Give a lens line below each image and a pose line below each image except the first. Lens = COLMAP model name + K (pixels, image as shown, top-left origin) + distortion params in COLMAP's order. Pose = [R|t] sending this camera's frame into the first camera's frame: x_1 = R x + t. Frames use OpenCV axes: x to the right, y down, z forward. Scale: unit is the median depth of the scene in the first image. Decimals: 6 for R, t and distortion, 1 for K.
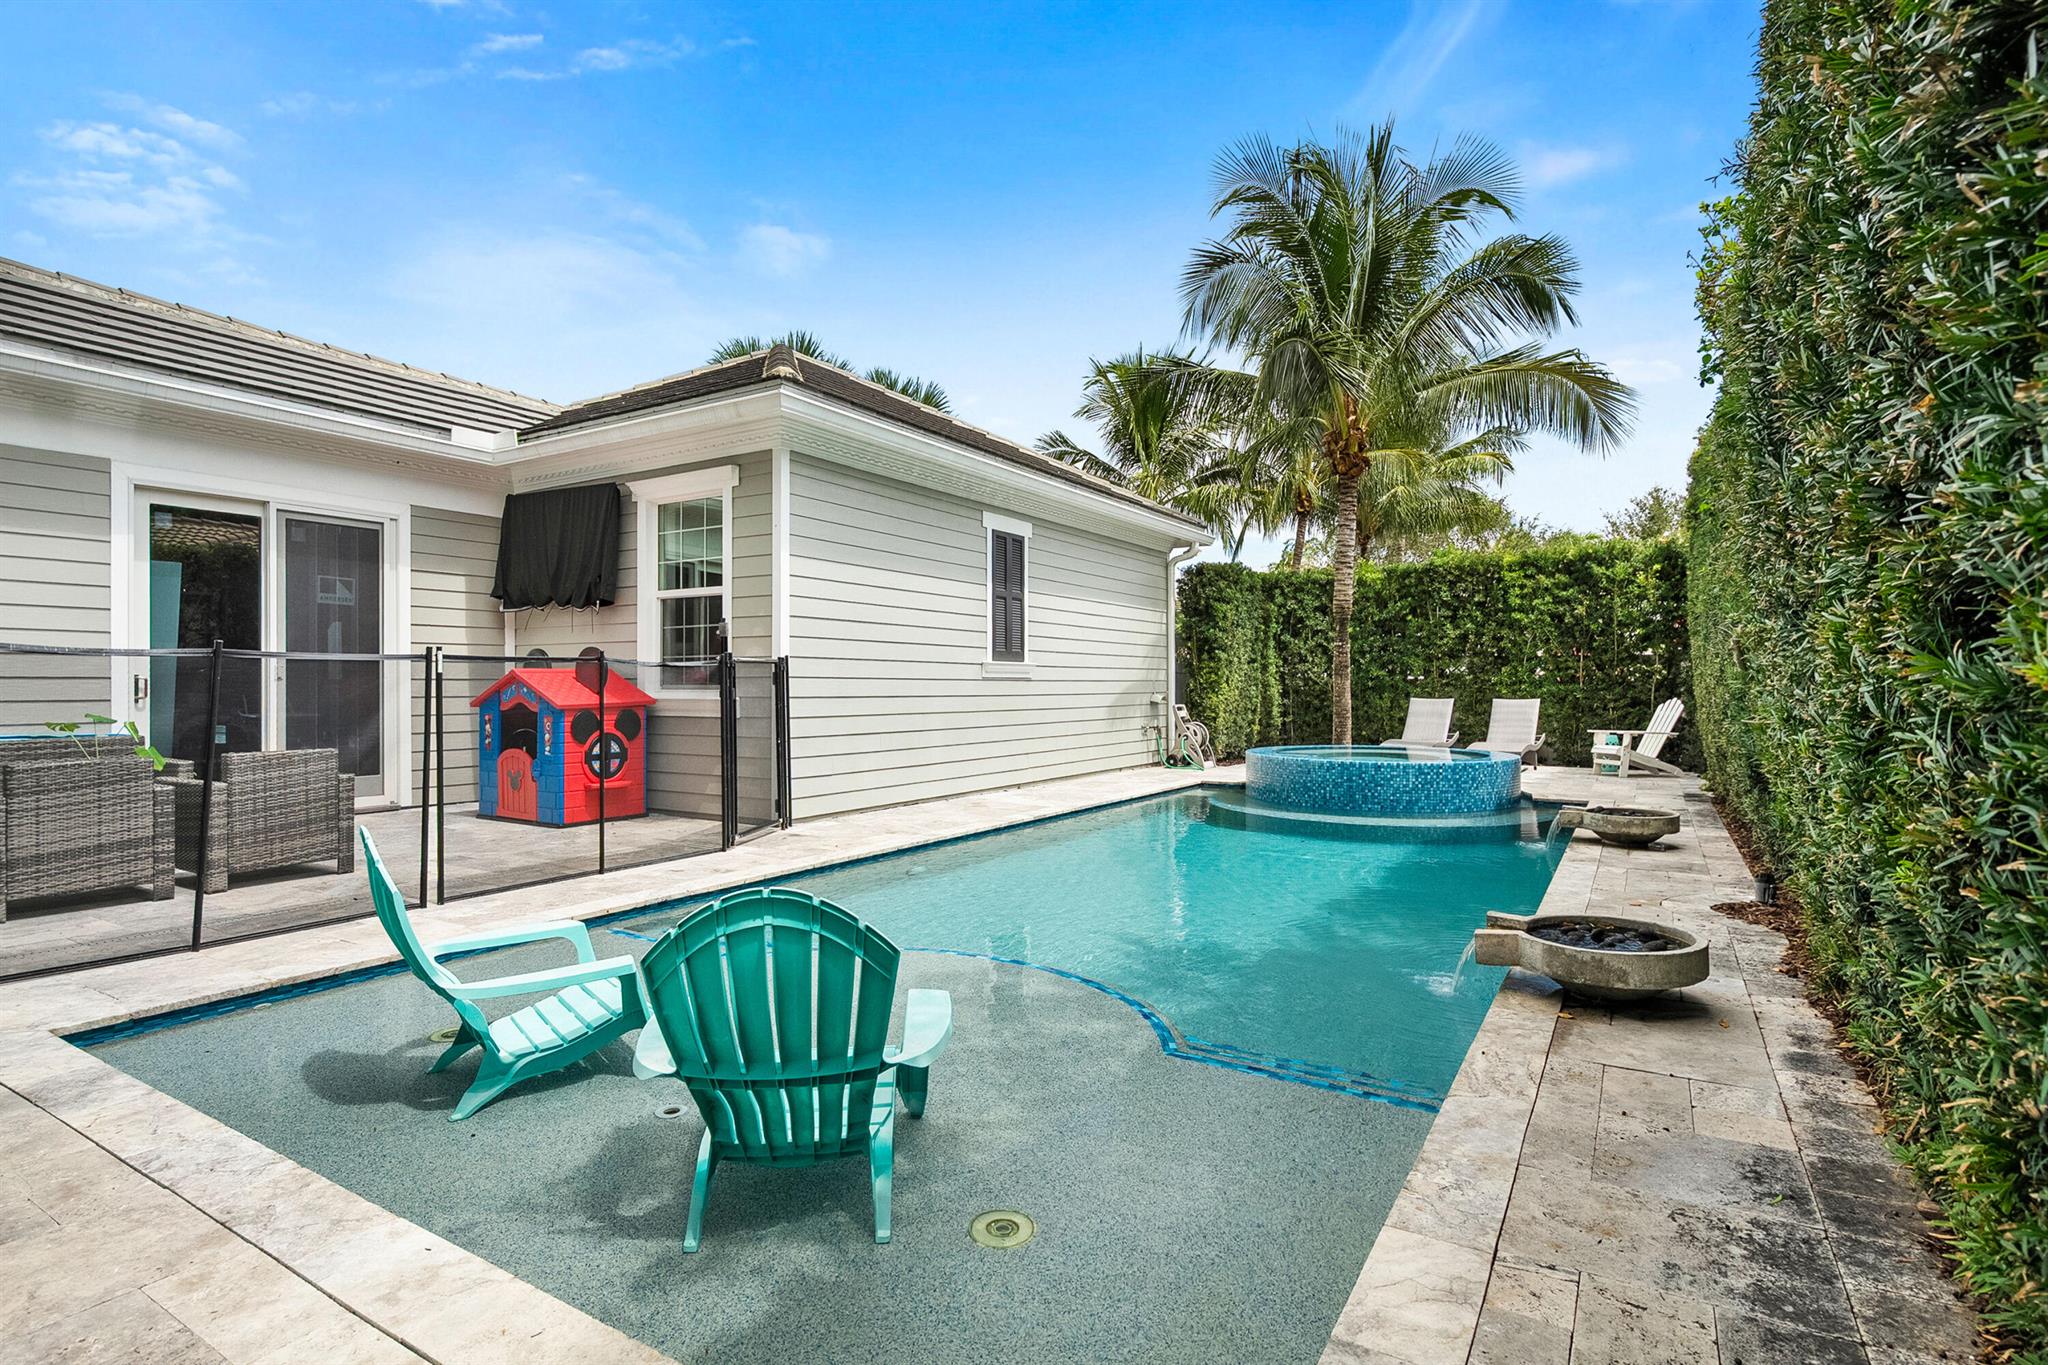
lens RADIAL K [[1030.4, 0, 1024.0], [0, 1030.4, 682.5], [0, 0, 1]] dist [-0.001254, -0.000137]
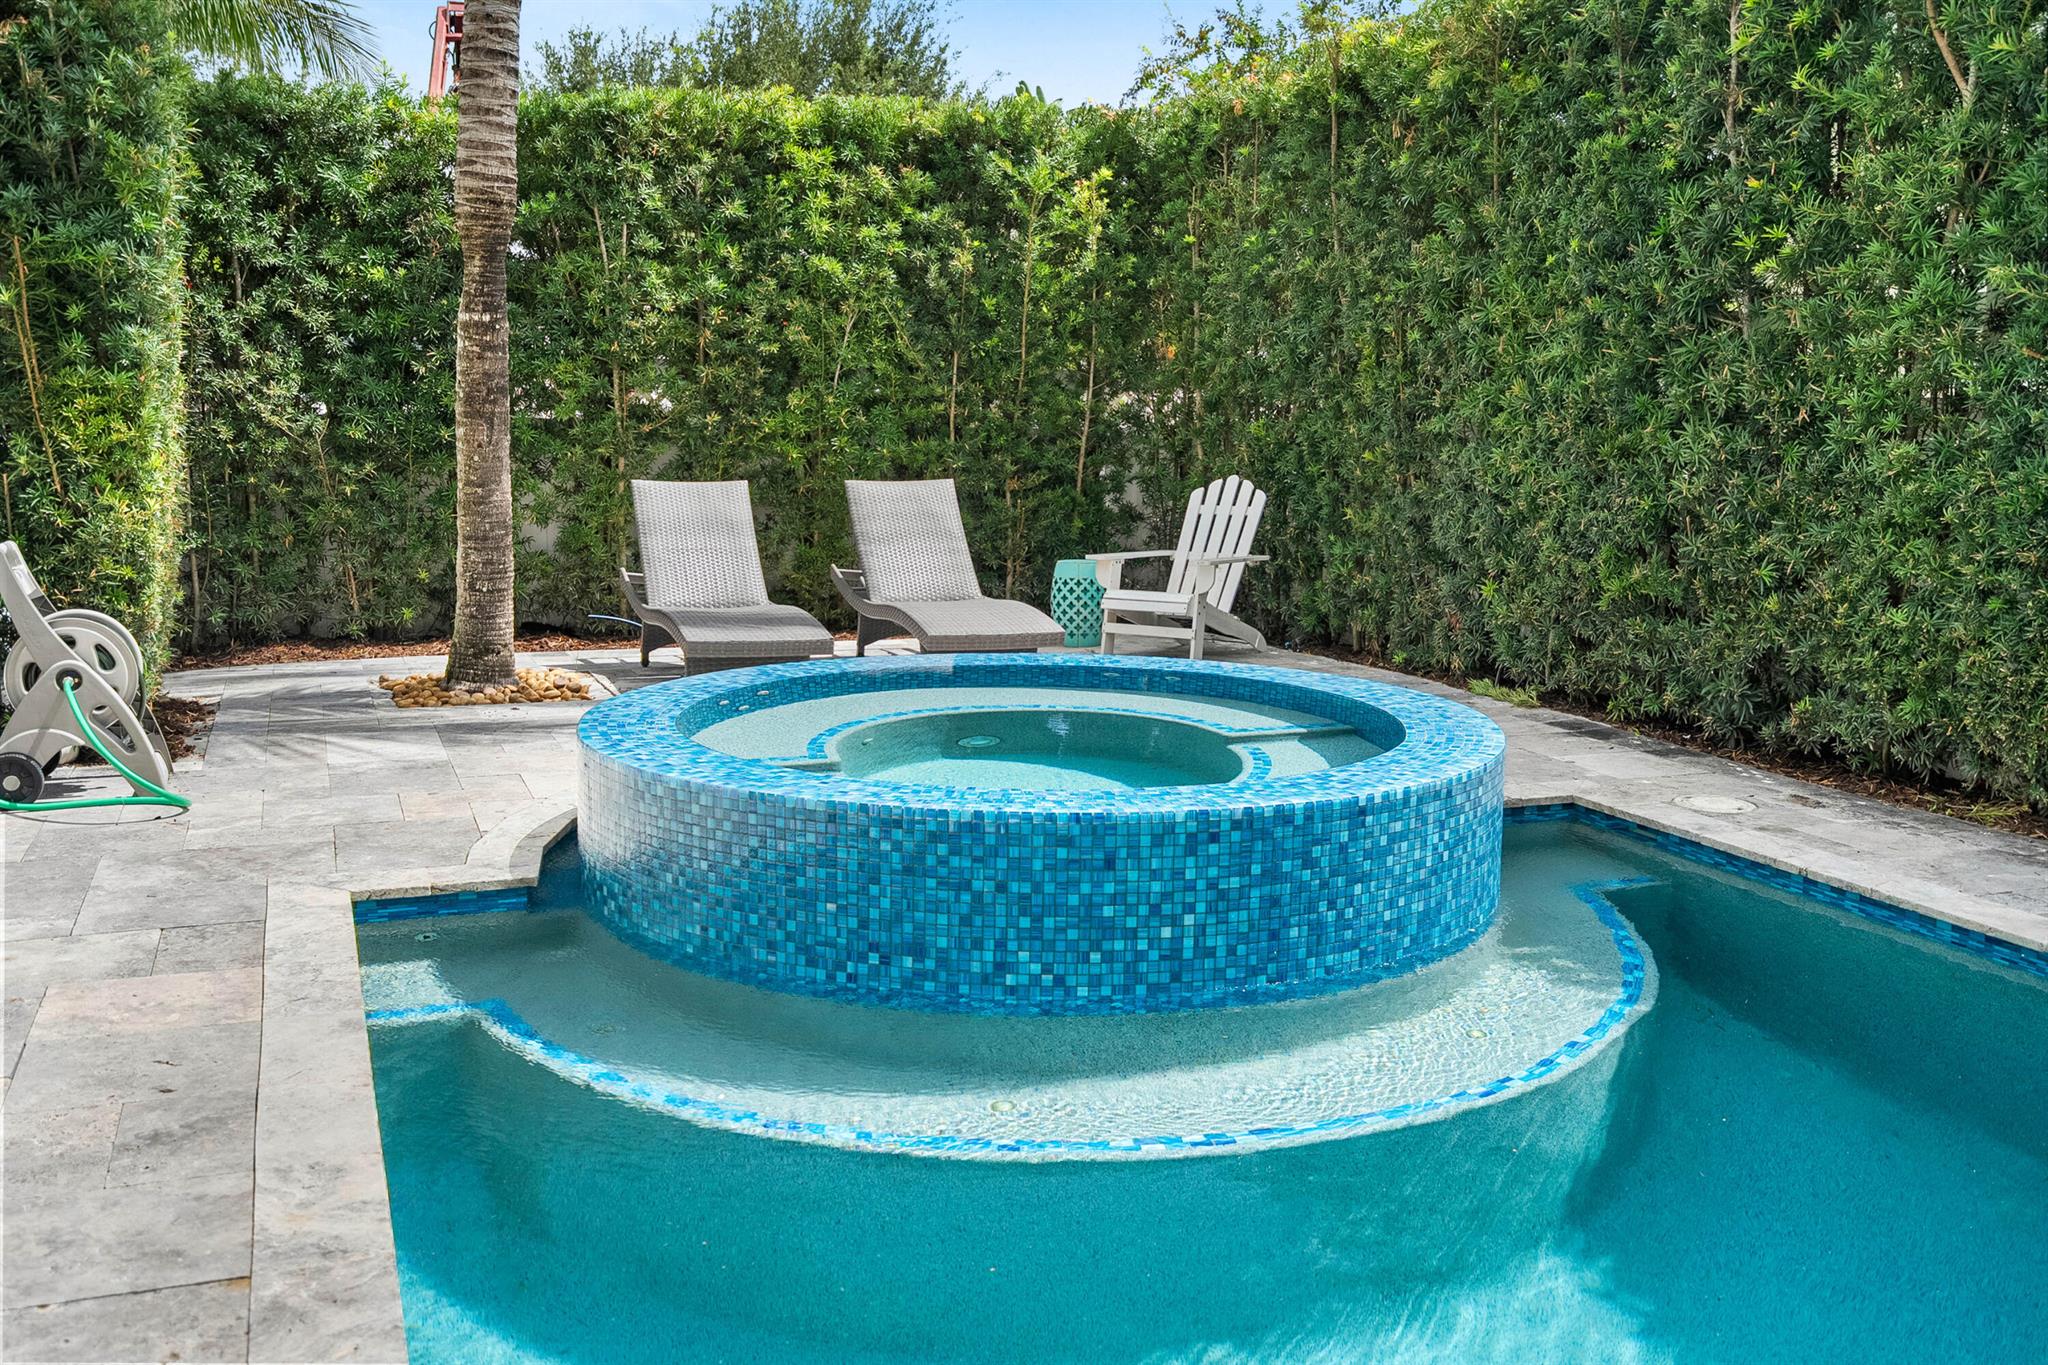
lens RADIAL K [[1799.0, 0, 1023.5], [0, 1799.0, 649.4], [0, 0, 1]] dist [0.002634, -0.004183]
pose [[0.580336, -0.107671, 0.807228, -0.054915], [-0.013297, 0.989837, 0.141587, -0.017241], [-0.814269, -0.092901, 0.573006, 0.535579]]
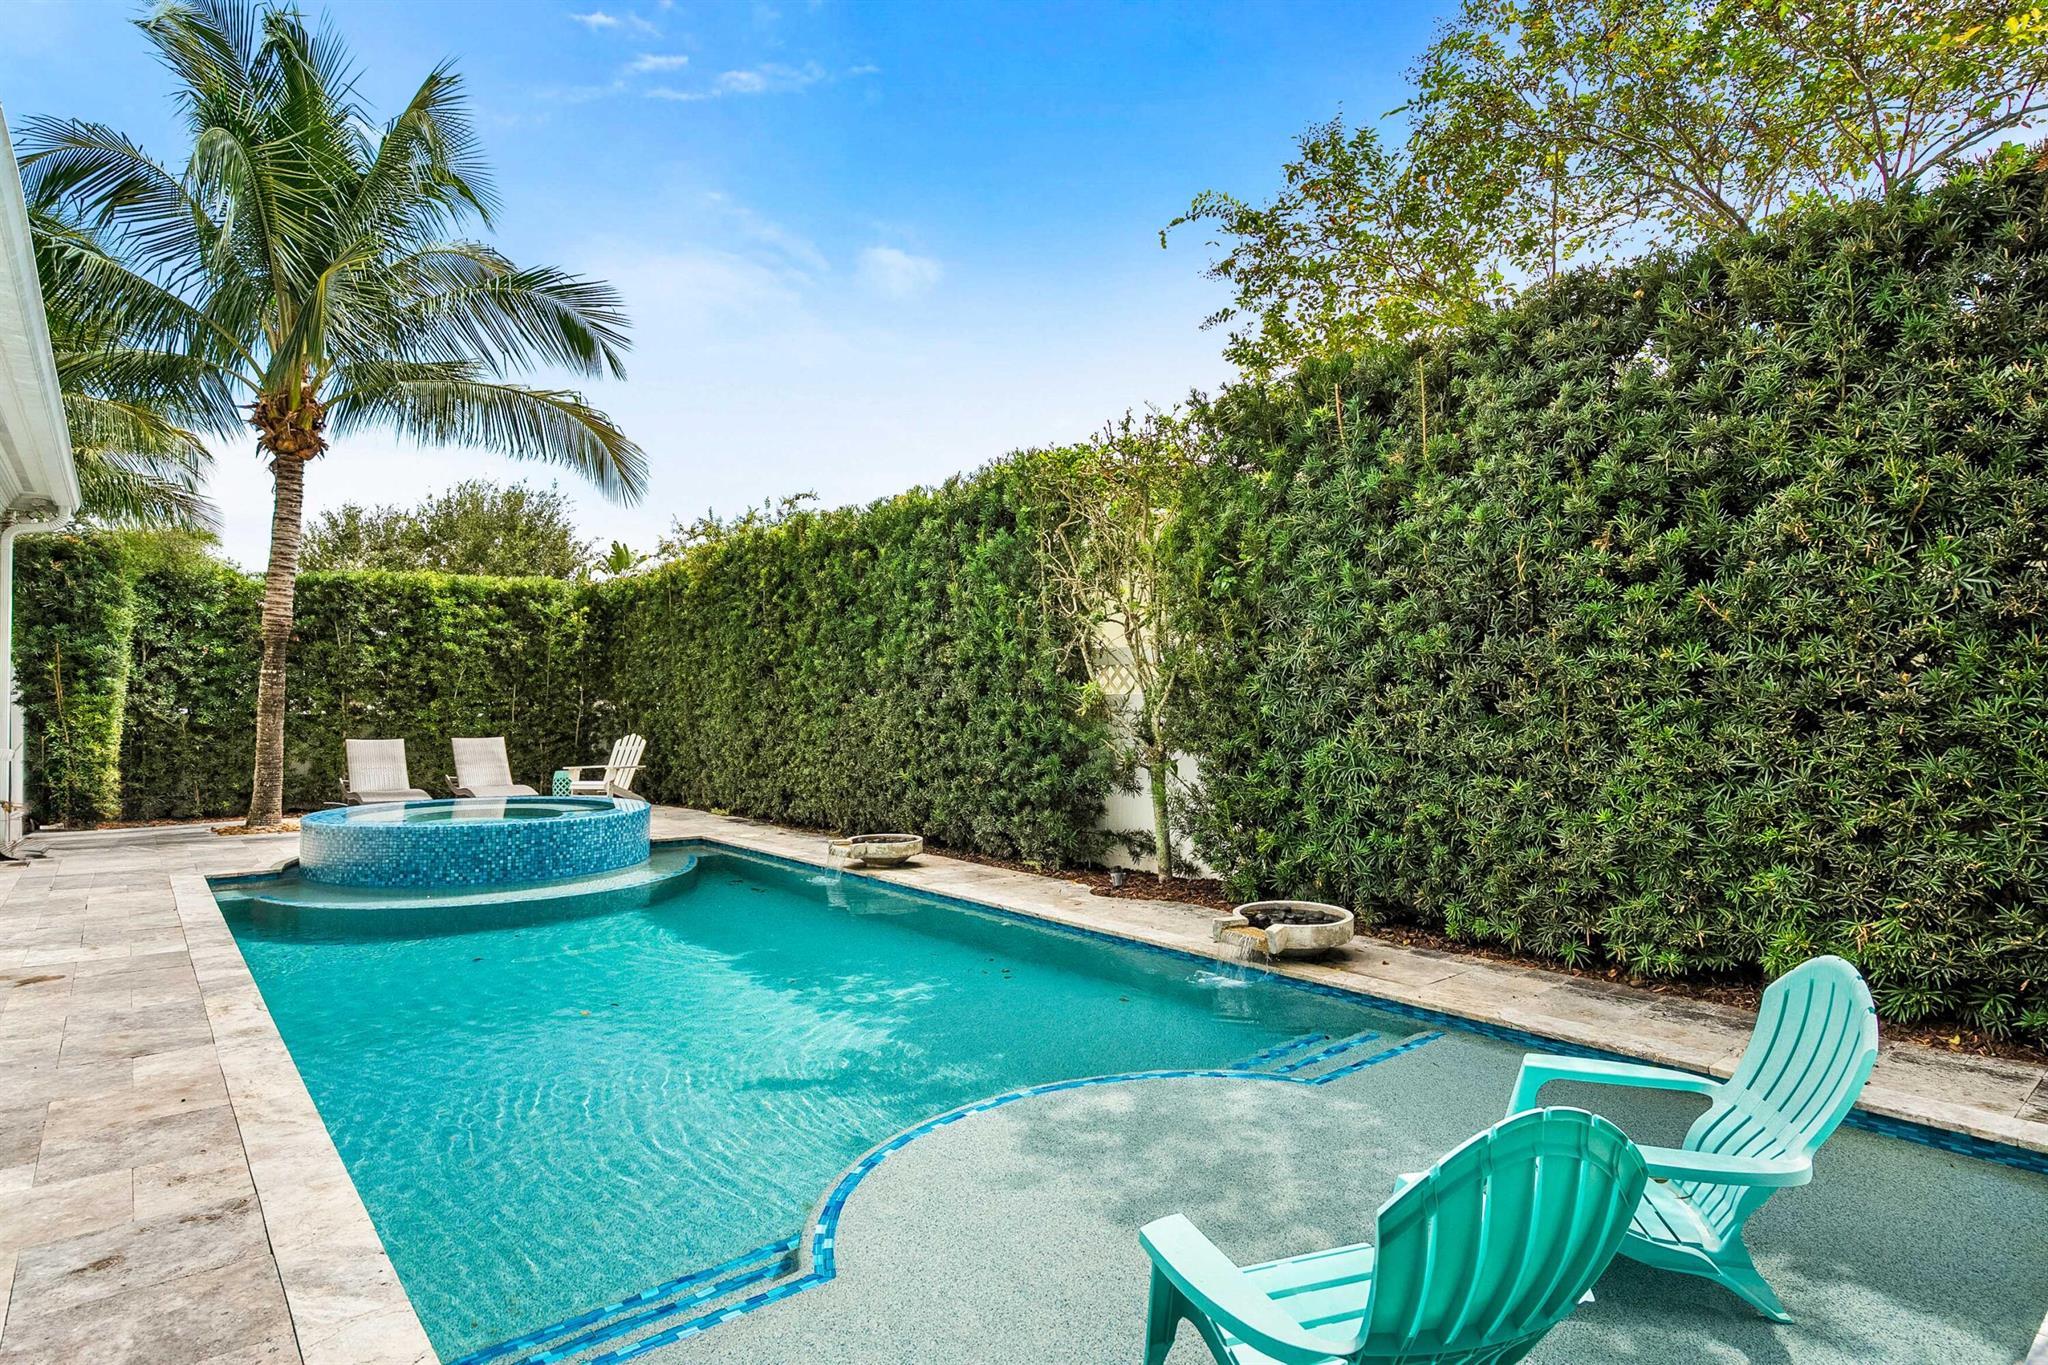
lens RADIAL K [[1068.5, 0, 1024.0], [0, 1068.5, 682.5], [0, 0, 1]] dist [0.009835, -0.000534]
pose [[0.298853, 0.019017, 0.954110, -0.286549], [-0.005480, 0.999819, -0.018211, -0.018268], [-0.954284, 0.000214, 0.298903, 0.228388]]
